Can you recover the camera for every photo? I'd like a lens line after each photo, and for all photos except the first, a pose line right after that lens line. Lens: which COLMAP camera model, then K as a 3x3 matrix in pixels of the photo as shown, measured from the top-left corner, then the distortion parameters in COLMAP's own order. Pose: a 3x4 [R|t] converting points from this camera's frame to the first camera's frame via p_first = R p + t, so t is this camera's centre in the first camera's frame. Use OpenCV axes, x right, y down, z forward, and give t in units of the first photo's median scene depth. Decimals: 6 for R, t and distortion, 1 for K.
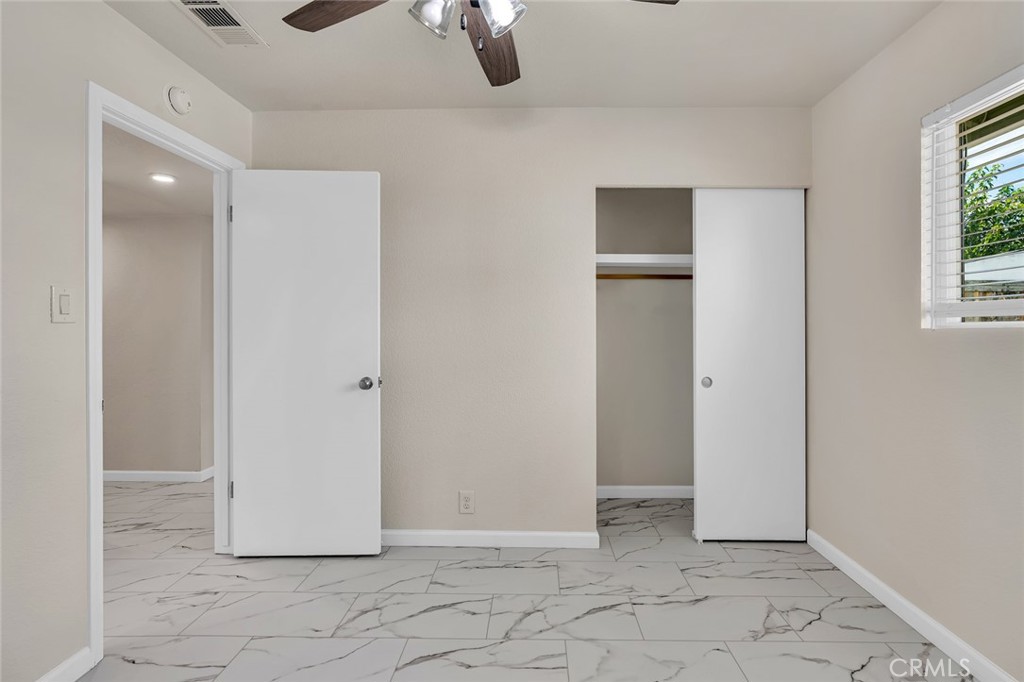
lens RADIAL K [[461.8, 0, 528.8], [0, 461.8, 329.1], [0, 0, 1]] dist [0.001559, 0.000138]
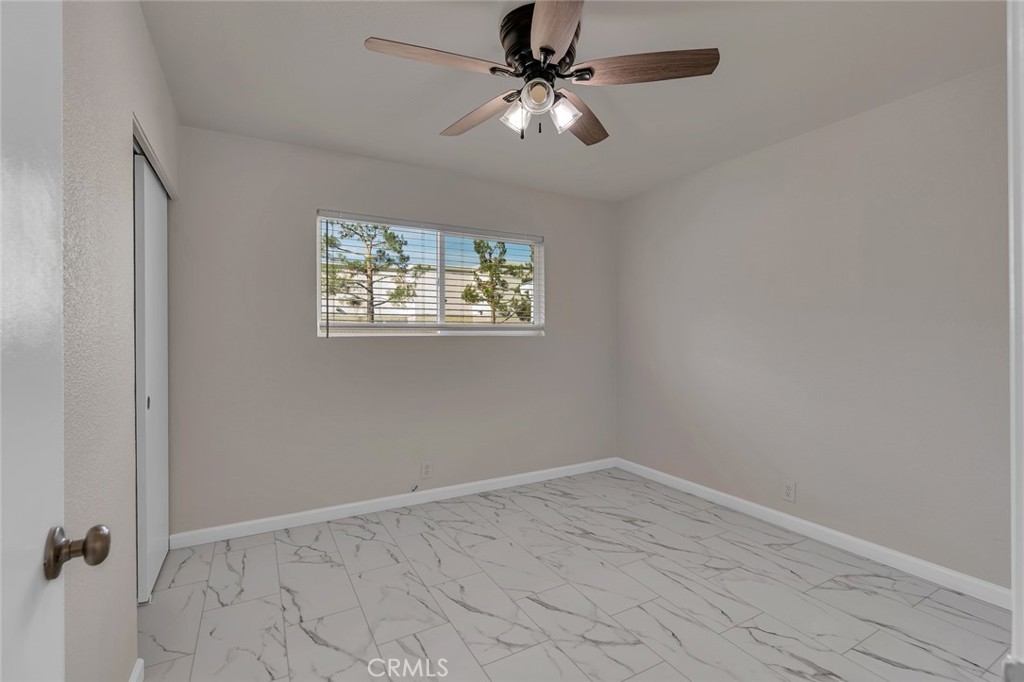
lens RADIAL K [[461.8, 0, 512.3], [0, 461.8, 338.9], [0, 0, 1]] dist [0.001559, 0.000138]
pose [[-0.496918, -0.001548, 0.867796, -0.856005], [0.002565, 0.999991, 0.003253, -0.000104], [-0.867794, 0.003843, -0.496910, 1.125754]]
